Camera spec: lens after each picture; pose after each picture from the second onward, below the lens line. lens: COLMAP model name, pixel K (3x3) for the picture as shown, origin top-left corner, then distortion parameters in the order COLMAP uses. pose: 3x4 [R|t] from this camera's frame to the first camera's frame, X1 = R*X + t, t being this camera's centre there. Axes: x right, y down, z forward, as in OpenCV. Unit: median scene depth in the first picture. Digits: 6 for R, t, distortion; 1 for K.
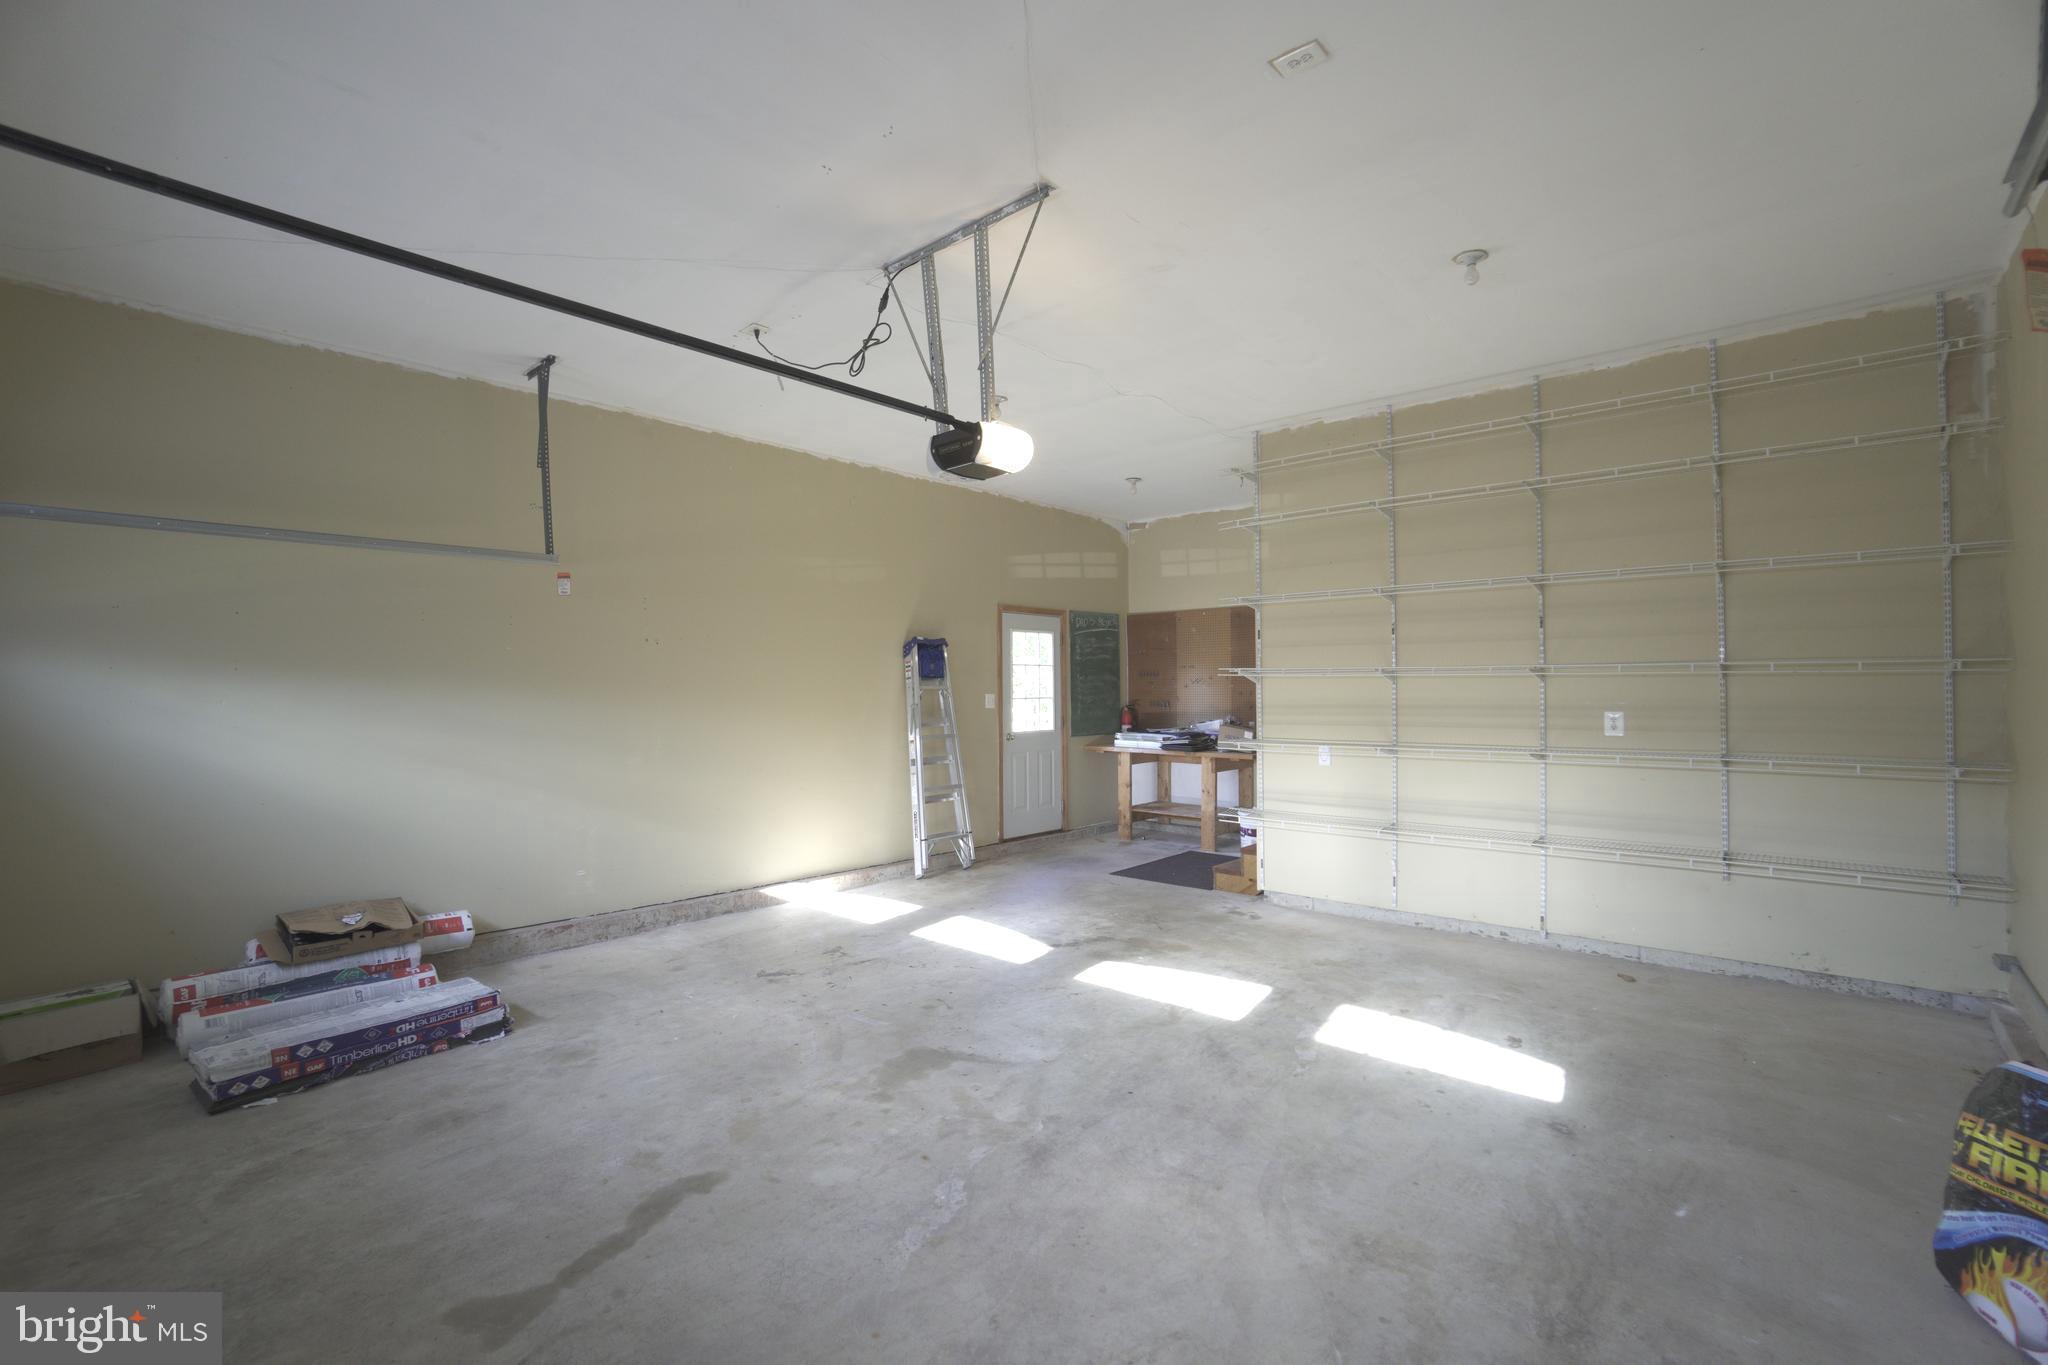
lens RADIAL K [[895.1, 0, 1030.2], [0, 895.1, 679.5], [0, 0, 1]] dist [-0.039751, 0.000025]
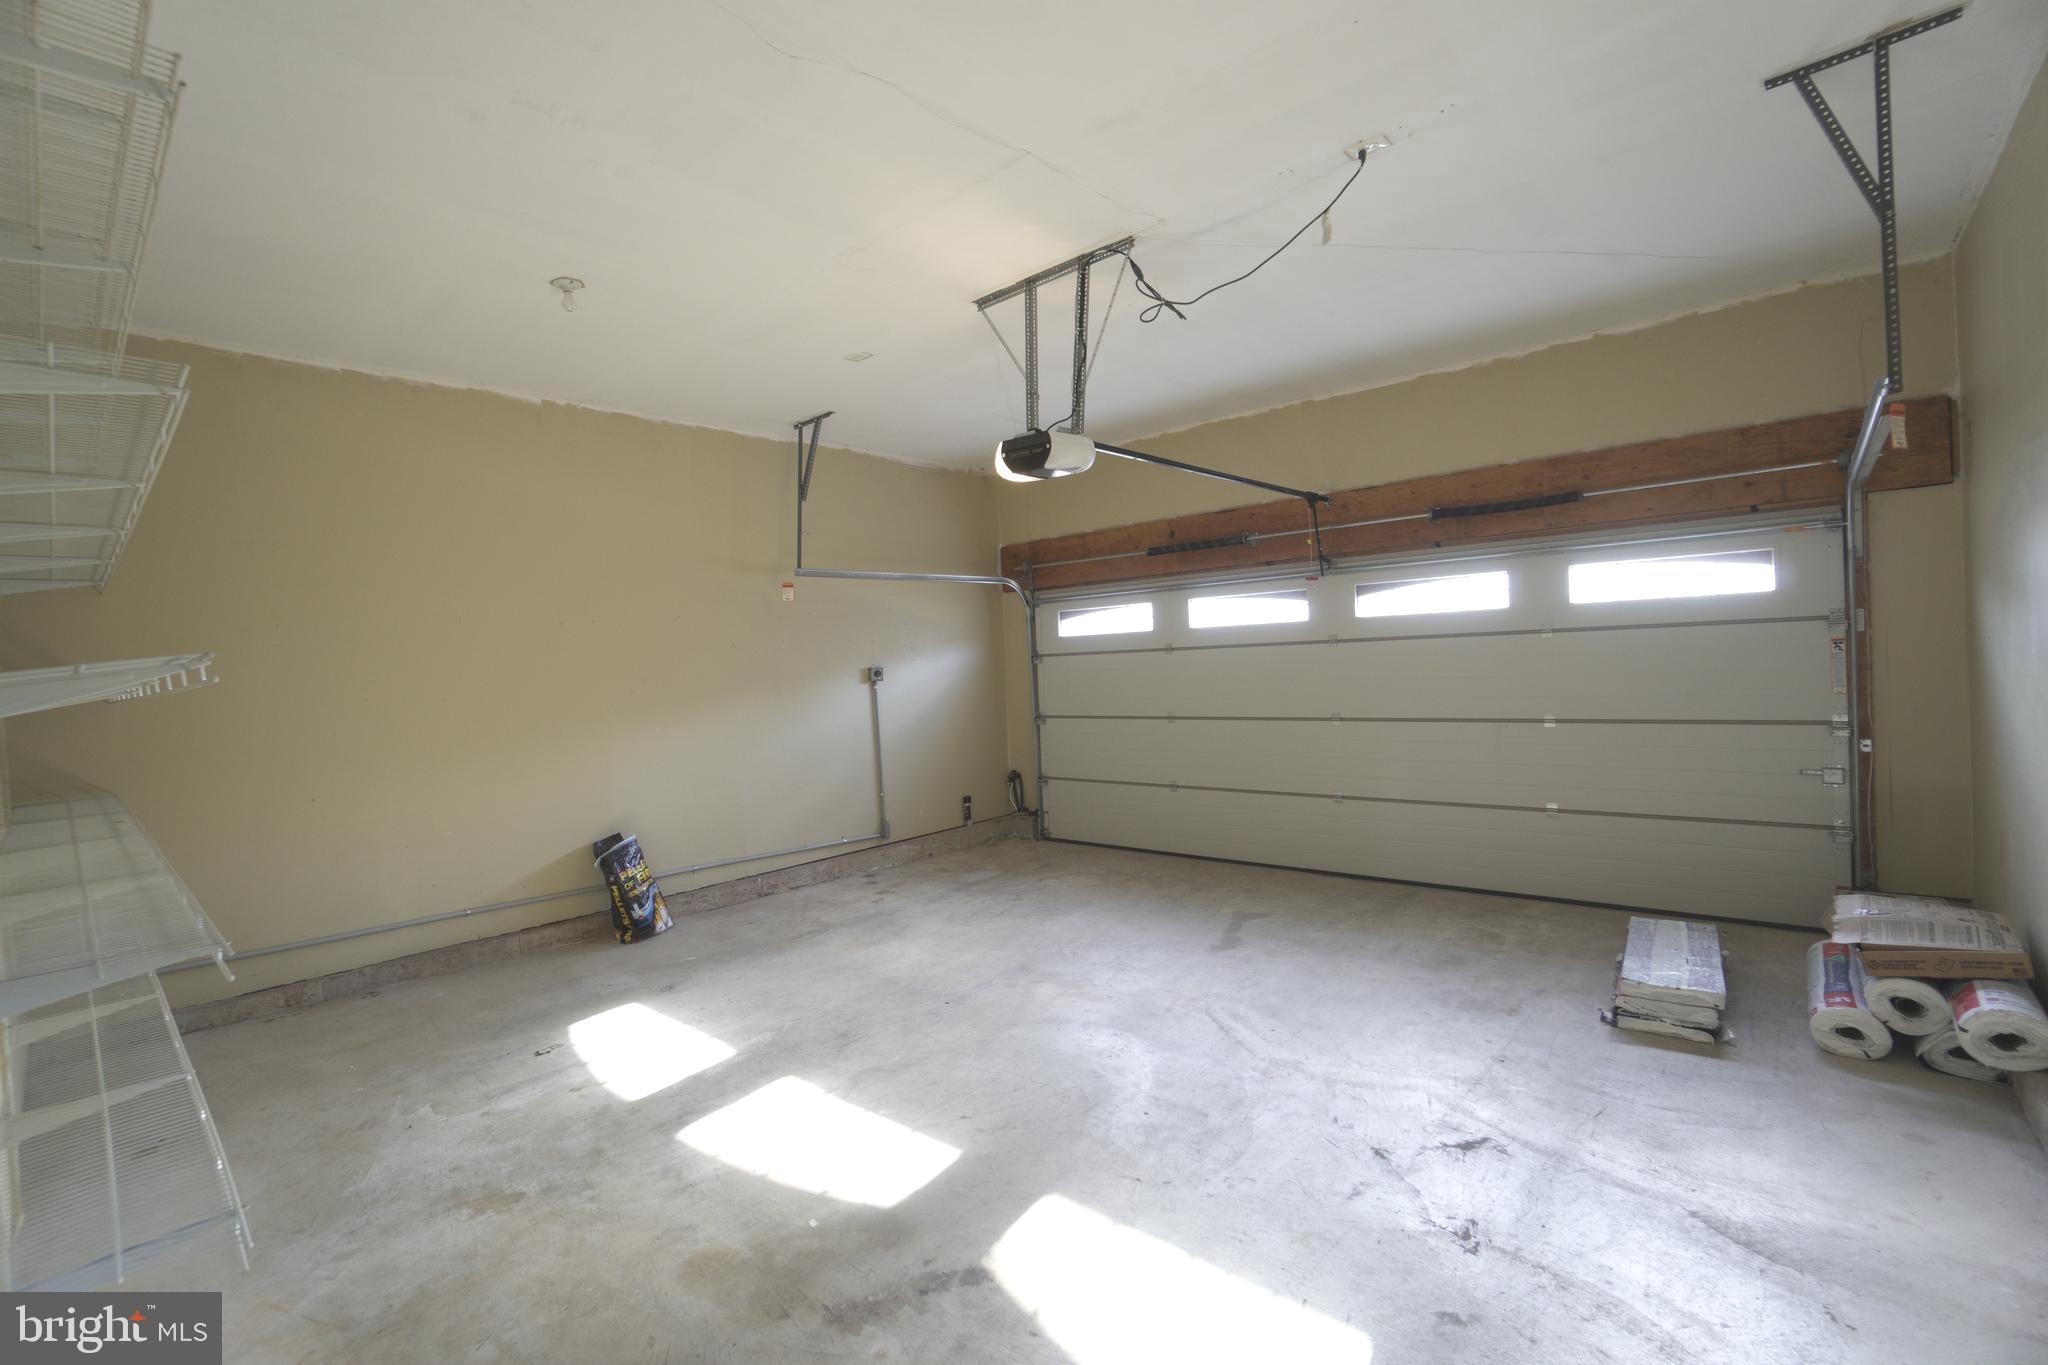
lens RADIAL K [[895.1, 0, 1030.2], [0, 895.1, 679.5], [0, 0, 1]] dist [-0.039751, 0.000025]
pose [[-0.998481, 0.054698, -0.006552, -0.015896], [0.054596, 0.998400, 0.014717, 0.004672], [0.007346, 0.014337, -0.999870, 1.902986]]
